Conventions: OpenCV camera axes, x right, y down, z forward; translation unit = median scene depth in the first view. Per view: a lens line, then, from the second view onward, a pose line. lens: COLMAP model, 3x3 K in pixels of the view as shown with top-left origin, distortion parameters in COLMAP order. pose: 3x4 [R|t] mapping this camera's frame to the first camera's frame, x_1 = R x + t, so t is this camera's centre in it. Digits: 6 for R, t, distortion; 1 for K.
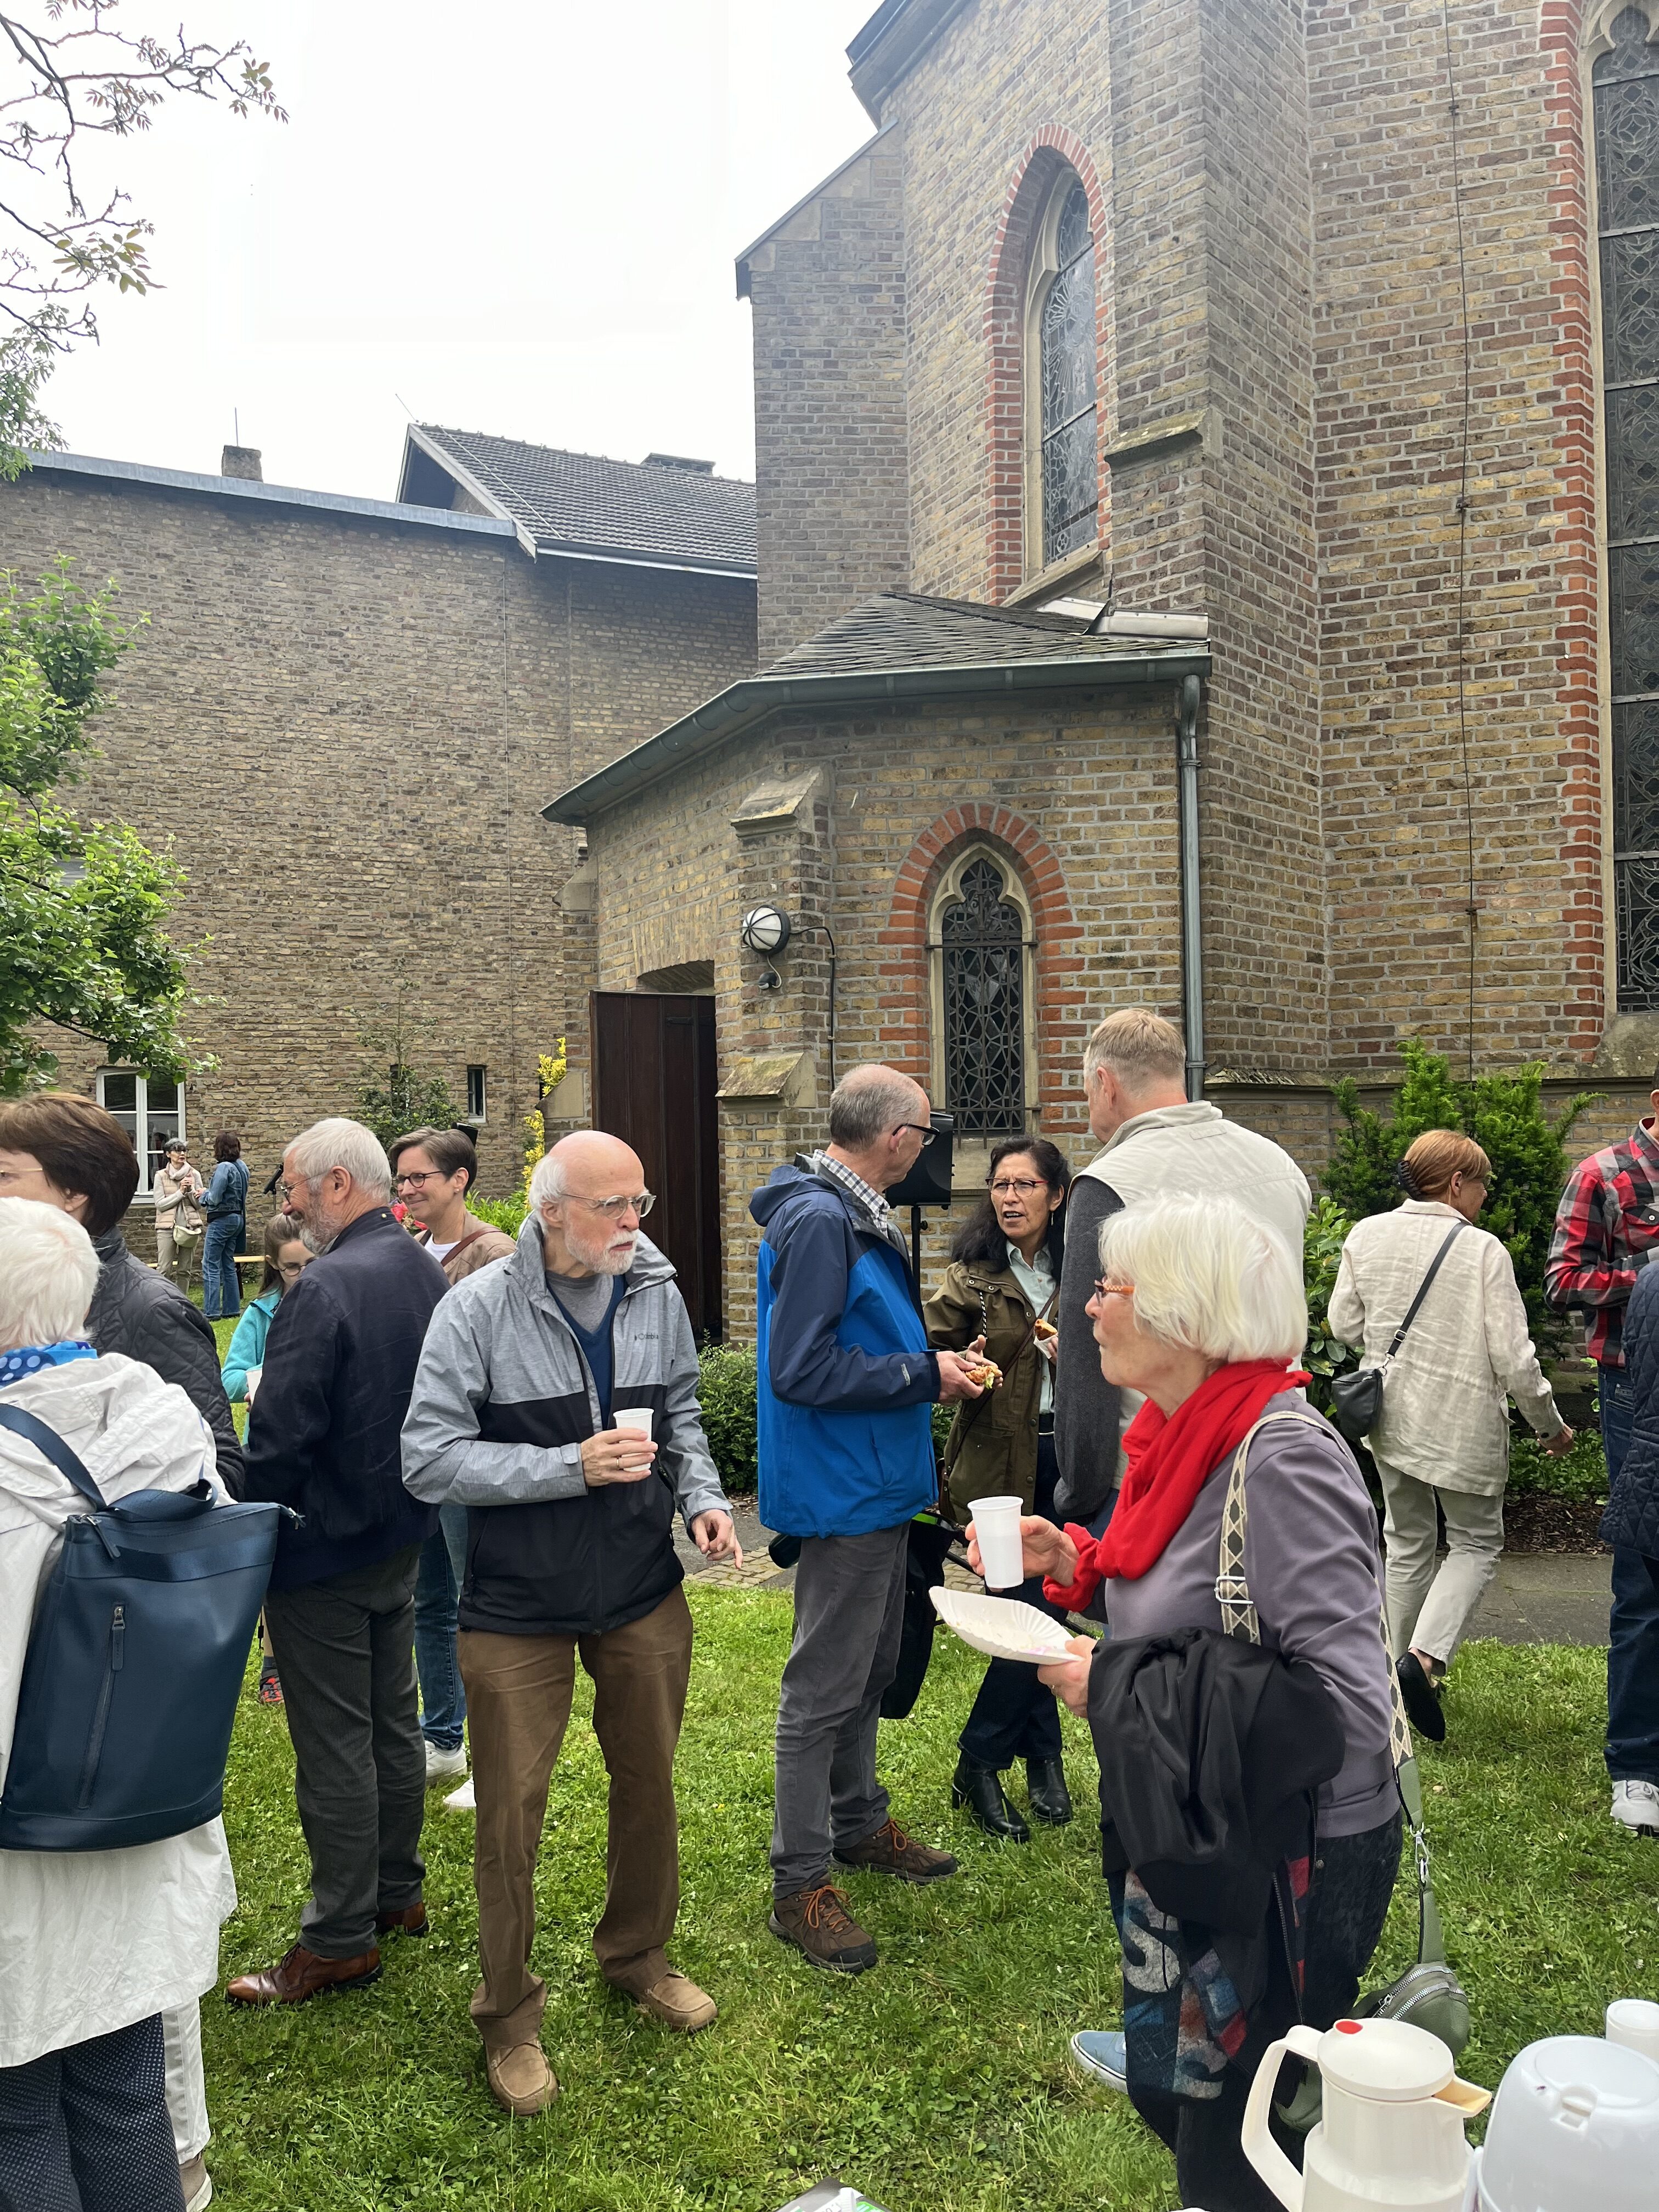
lens RADIAL K [[1603.0, 0, 833.6], [0, 1603.0, 1105.6], [0, 0, 1]] dist [0.017669, -0.047951]
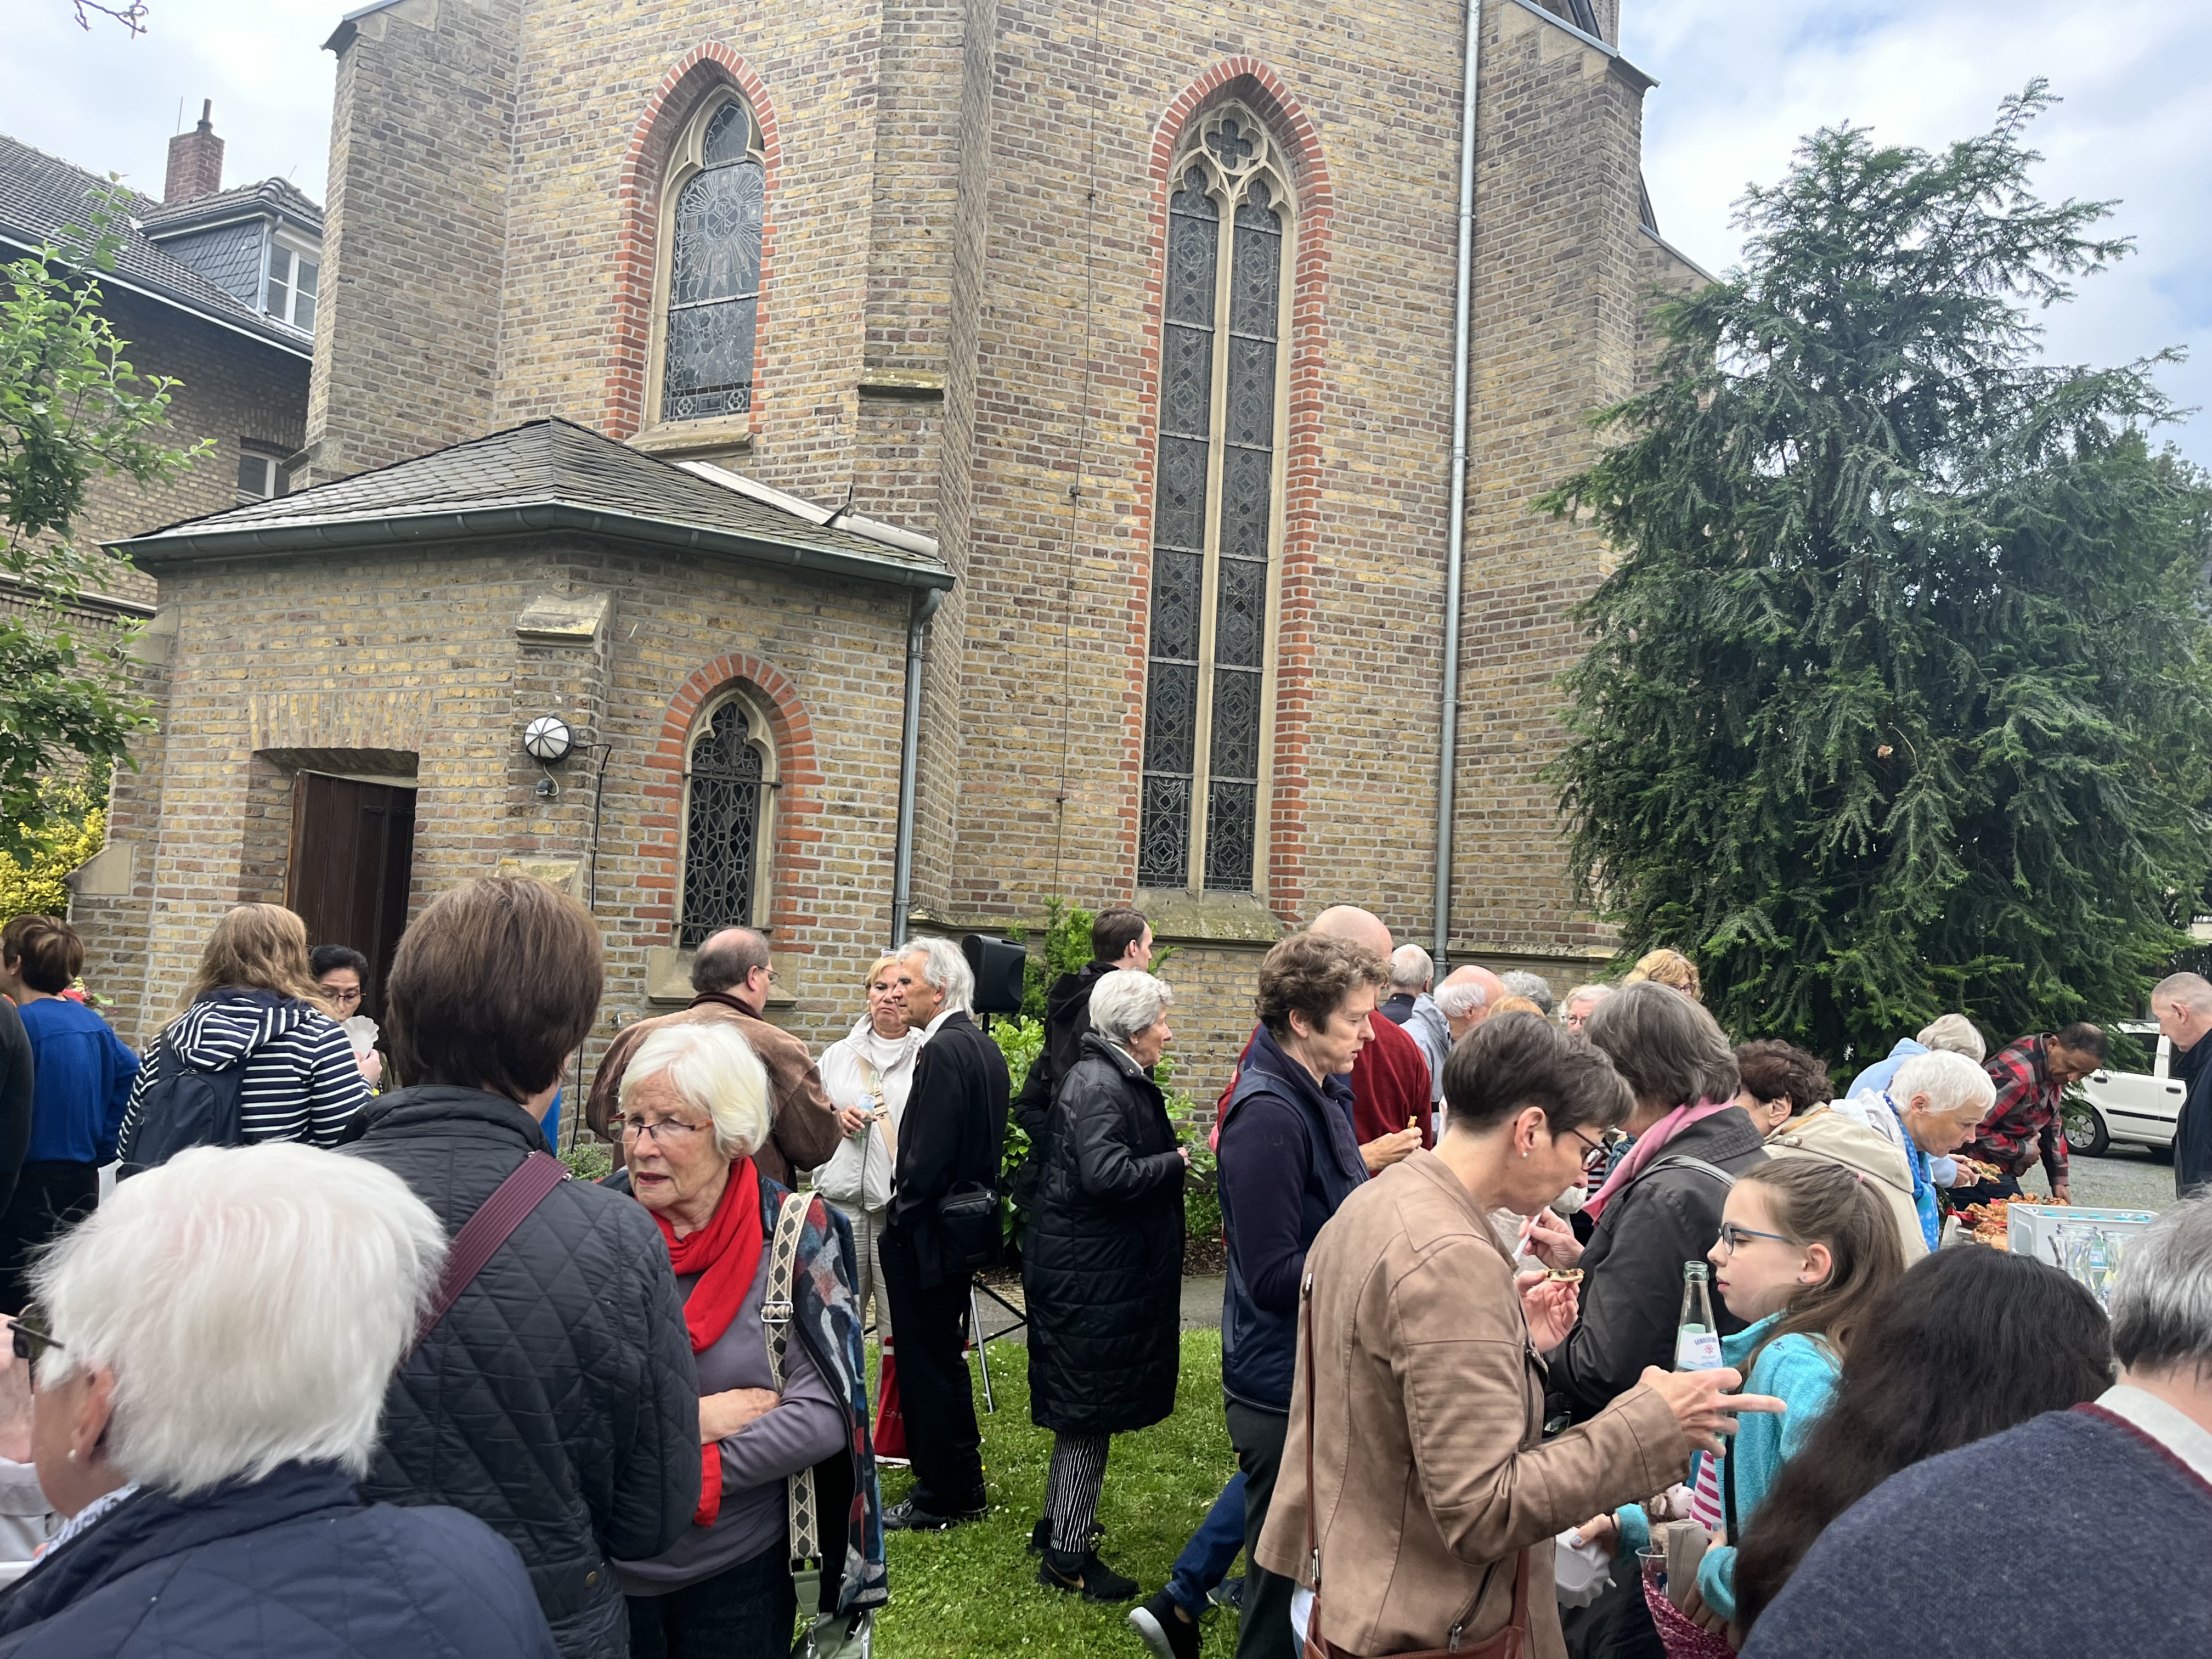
lens RADIAL K [[1603.0, 0, 1088.2], [0, 1603.0, 829.6], [0, 0, 1]] dist [0.017669, -0.047951]
pose [[0.772002, 0.107557, 0.626454, -0.397980], [-0.070662, 0.993993, -0.083581, 0.010017], [-0.631681, 0.020259, 0.774964, -0.021576]]
